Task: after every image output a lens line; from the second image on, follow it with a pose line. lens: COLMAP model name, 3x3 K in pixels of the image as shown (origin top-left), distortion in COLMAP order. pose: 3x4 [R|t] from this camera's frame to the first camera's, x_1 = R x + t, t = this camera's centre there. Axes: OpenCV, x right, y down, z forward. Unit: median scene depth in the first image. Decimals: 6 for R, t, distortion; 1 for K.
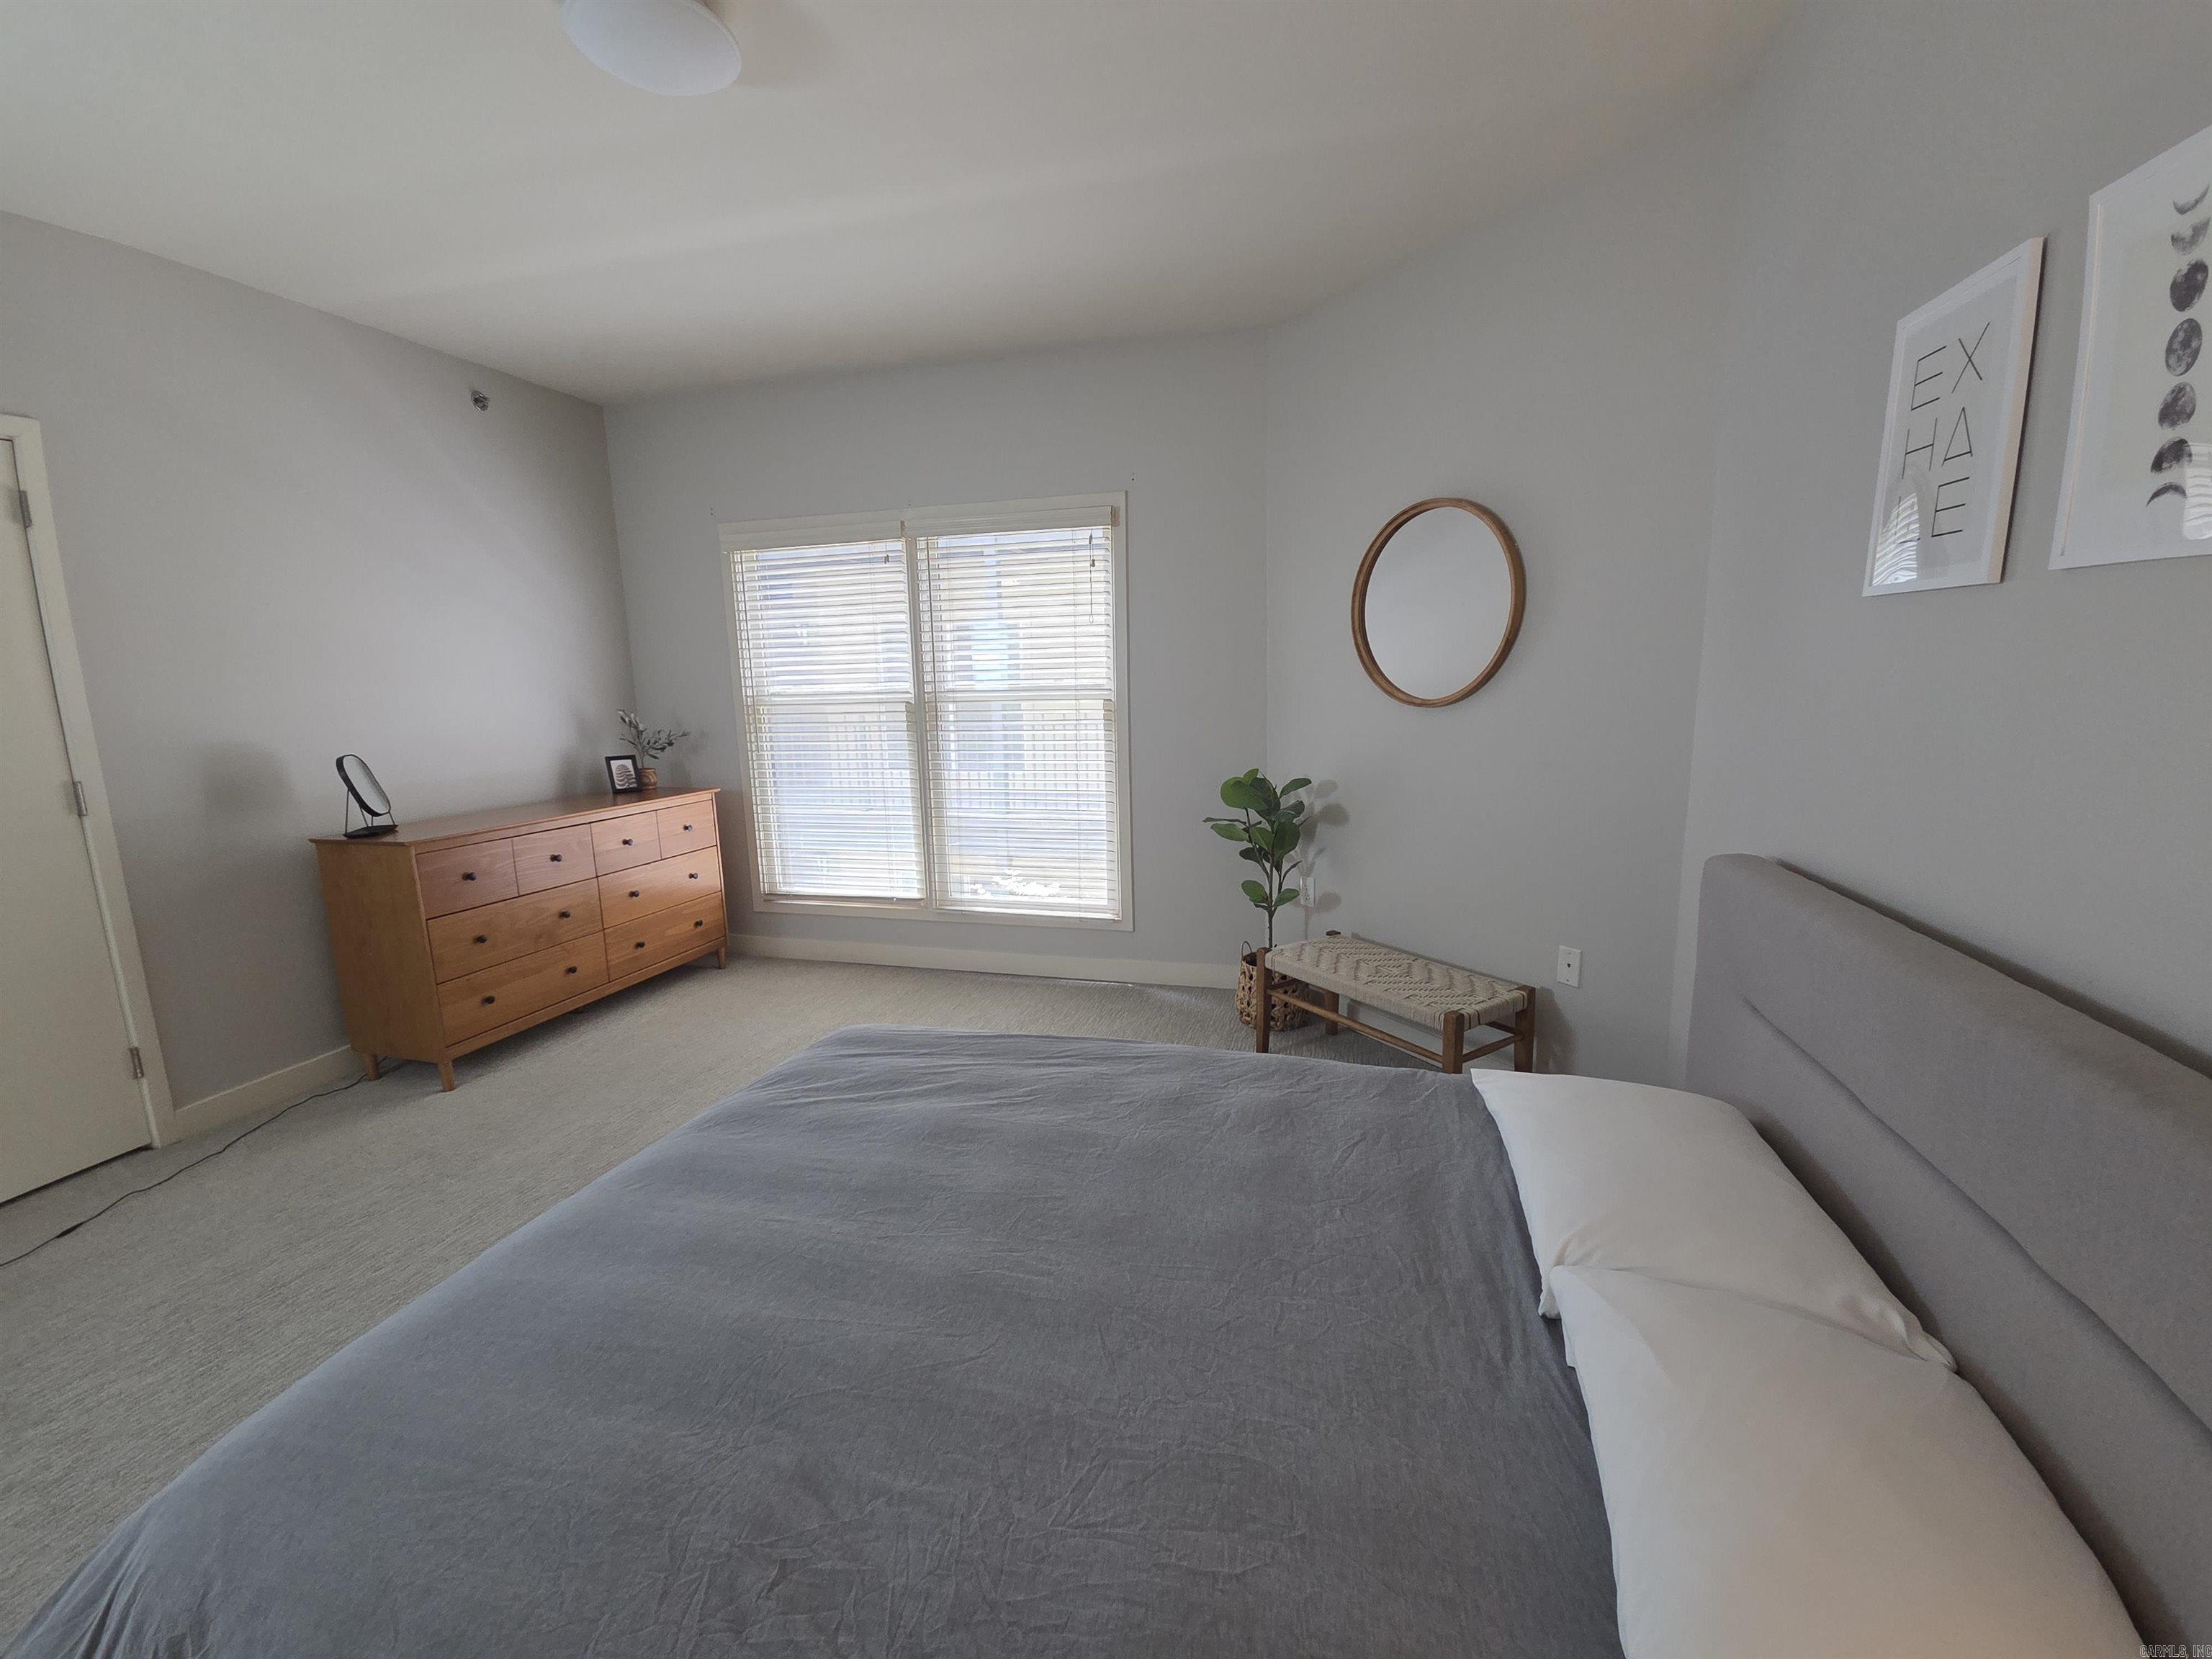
lens RADIAL K [[893.4, 0, 1107.7], [0, 893.4, 830.8], [0, 0, 1]] dist [0.009390, -0.009418]
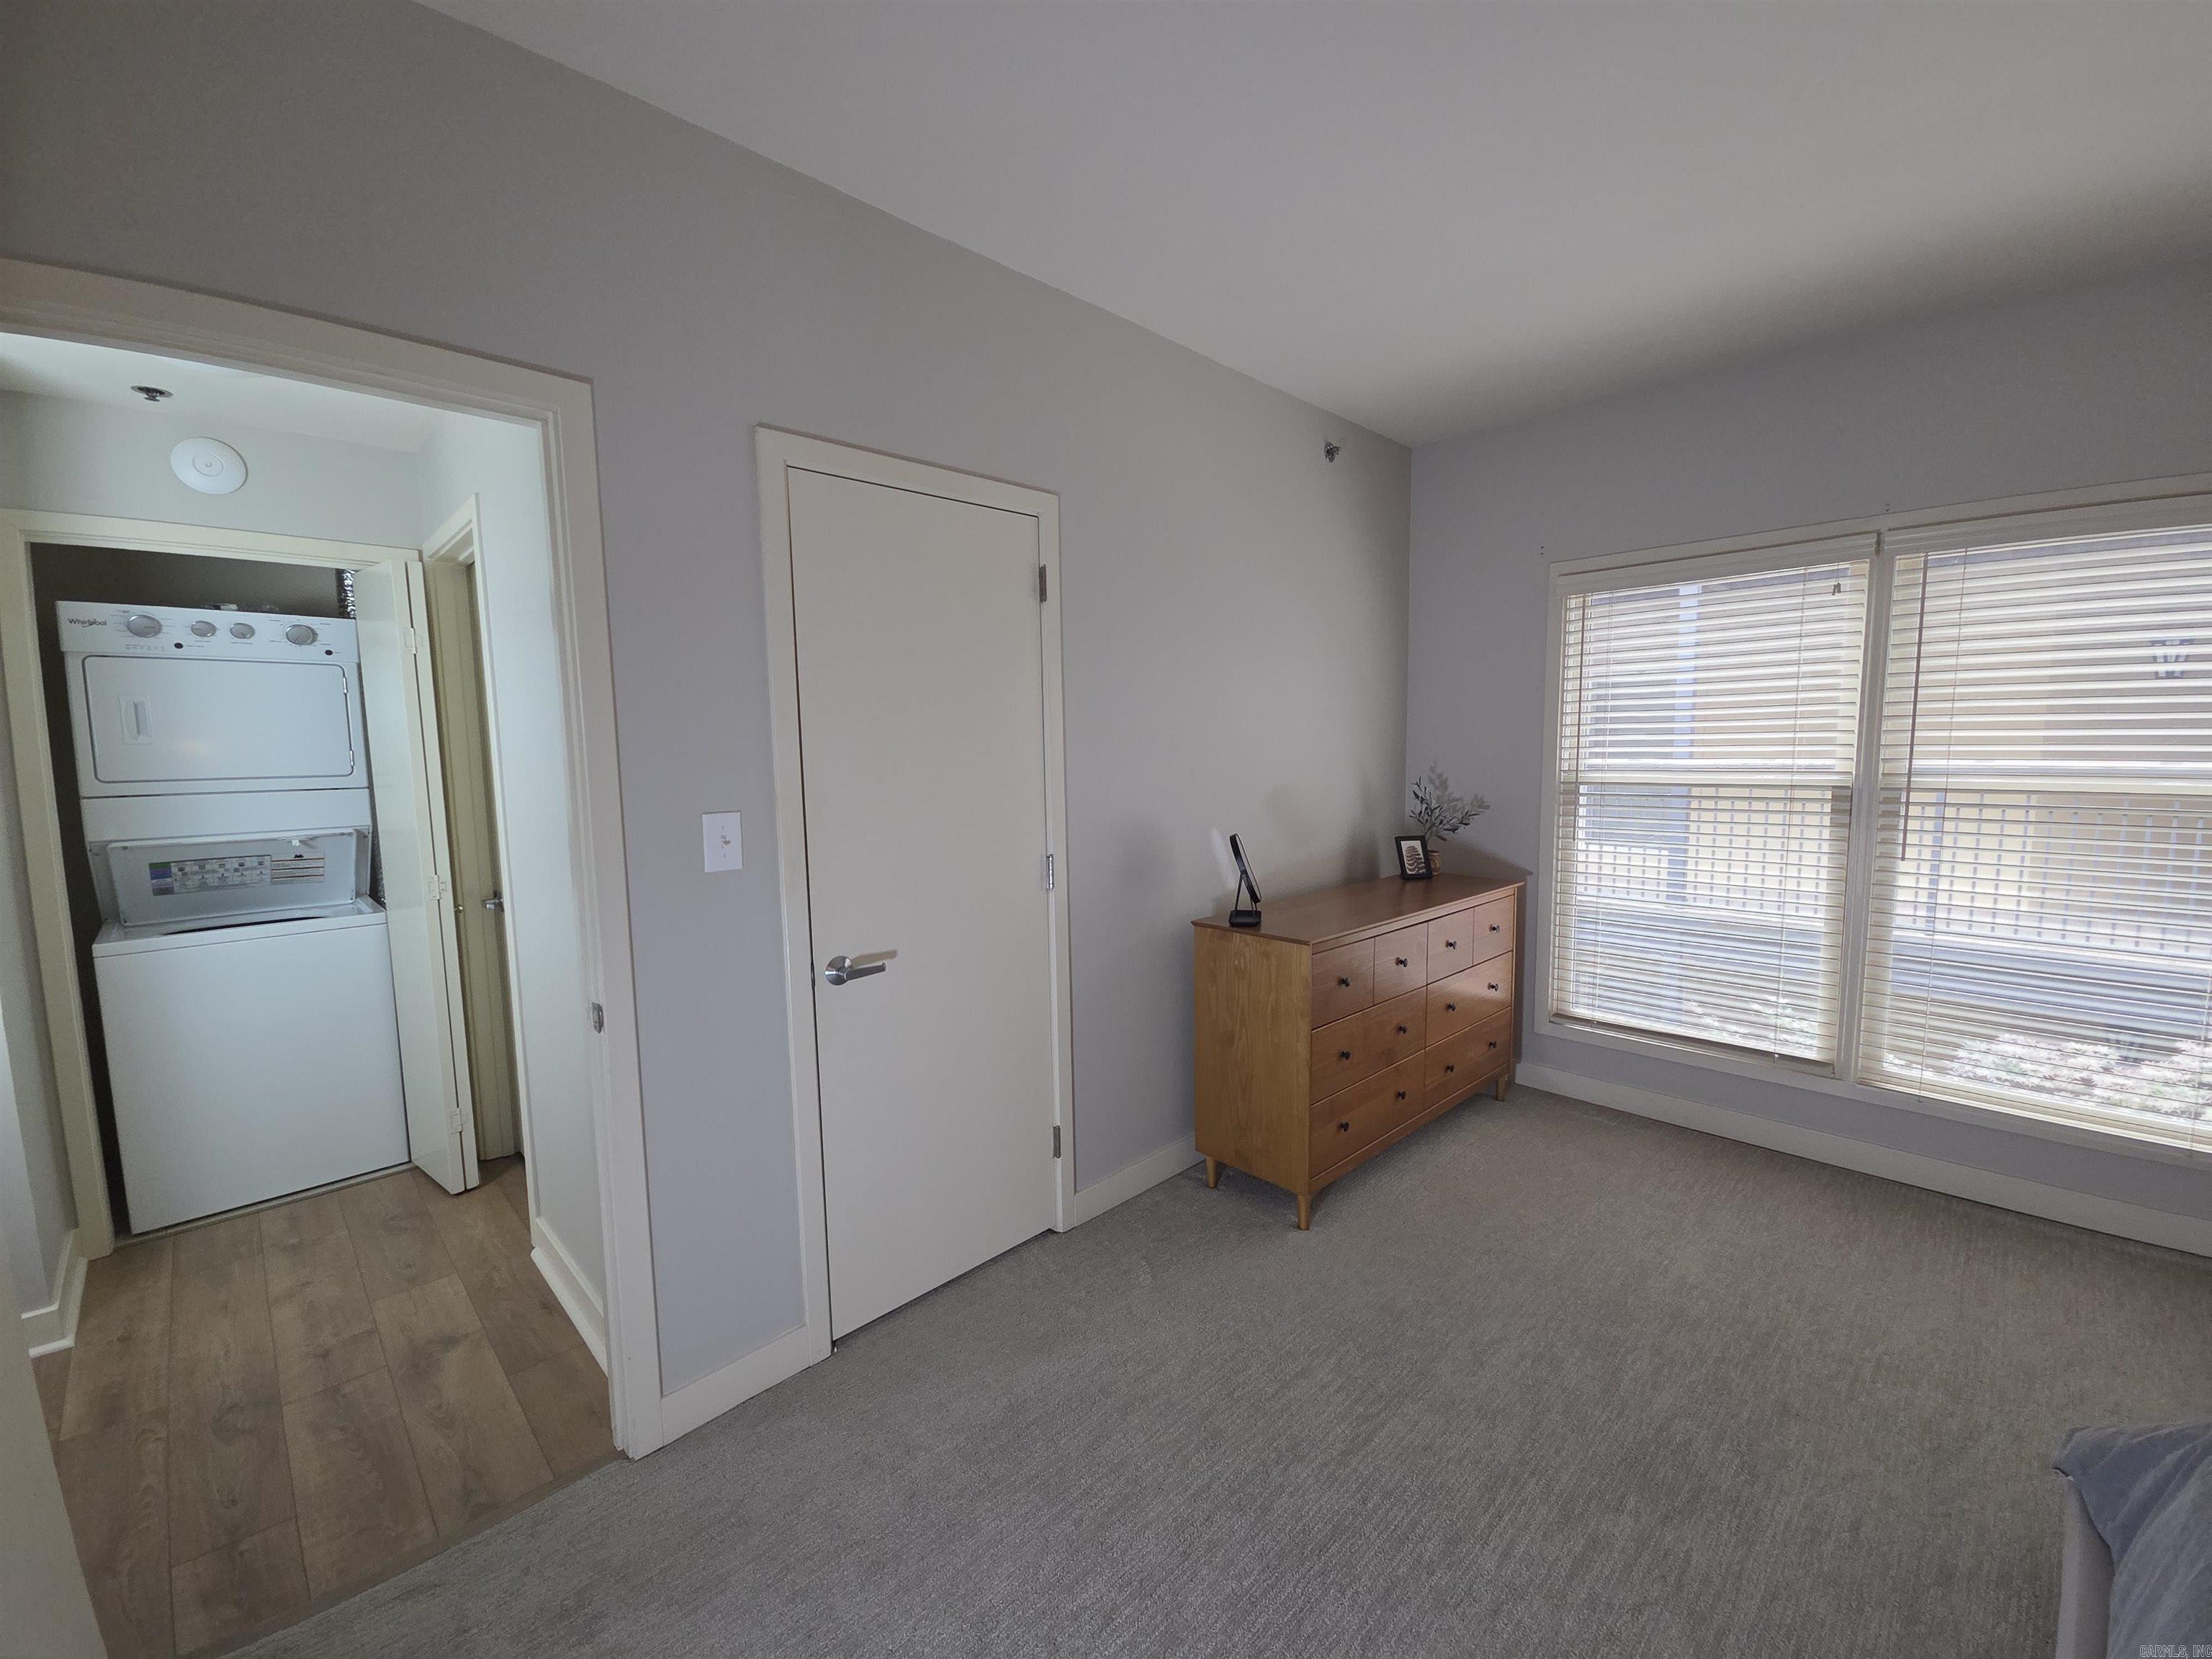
lens RADIAL K [[893.4, 0, 1125.5], [0, 893.4, 831.8], [0, 0, 1]] dist [0.009390, -0.009418]
pose [[0.867730, 0.059811, -0.493424, -0.371247], [-0.090587, 0.995137, -0.038677, -0.030161], [0.488712, 0.078259, 0.868928, 0.108989]]
